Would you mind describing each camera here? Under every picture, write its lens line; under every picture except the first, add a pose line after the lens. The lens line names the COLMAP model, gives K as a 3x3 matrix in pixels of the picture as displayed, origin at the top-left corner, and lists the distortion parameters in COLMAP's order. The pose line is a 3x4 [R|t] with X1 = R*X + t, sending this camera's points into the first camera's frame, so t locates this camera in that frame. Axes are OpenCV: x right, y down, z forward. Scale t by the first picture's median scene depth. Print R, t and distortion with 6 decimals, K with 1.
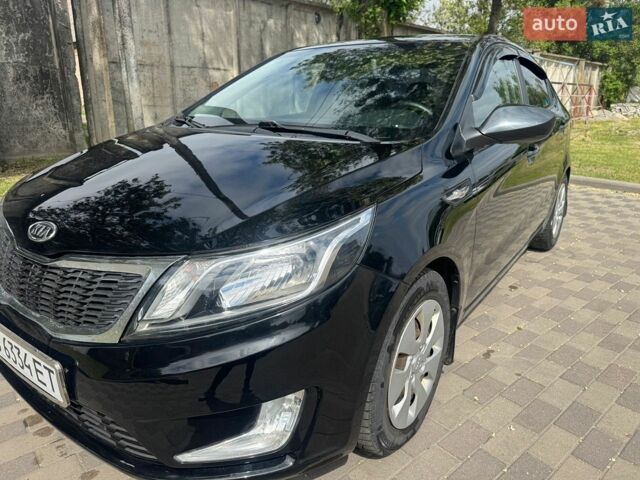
lens RADIAL K [[456.7, 0, 320.0], [0, 456.7, 240.0], [0, 0, 1]] dist [-0.003319, -0.003277]
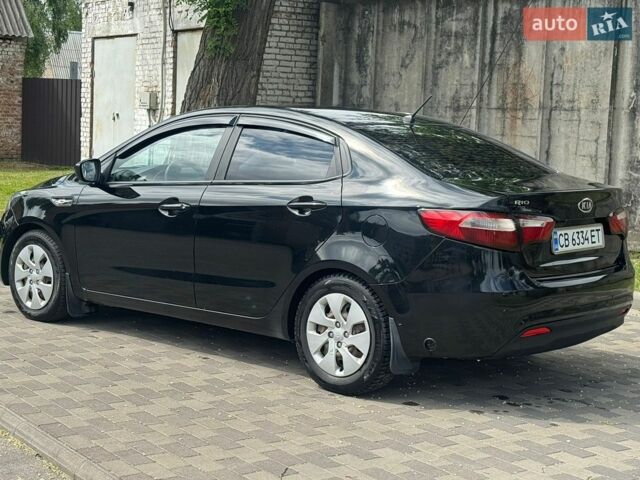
lens RADIAL K [[1129.5, 0, 320.0], [0, 1129.5, 240.0], [0, 0, 1]] dist [0.167784, -0.139190]
pose [[-0.095049, 0.094633, -0.990964, 1.114529], [-0.329841, 0.936244, 0.121045, -0.199678], [0.939239, 0.338366, -0.057776, 0.533033]]
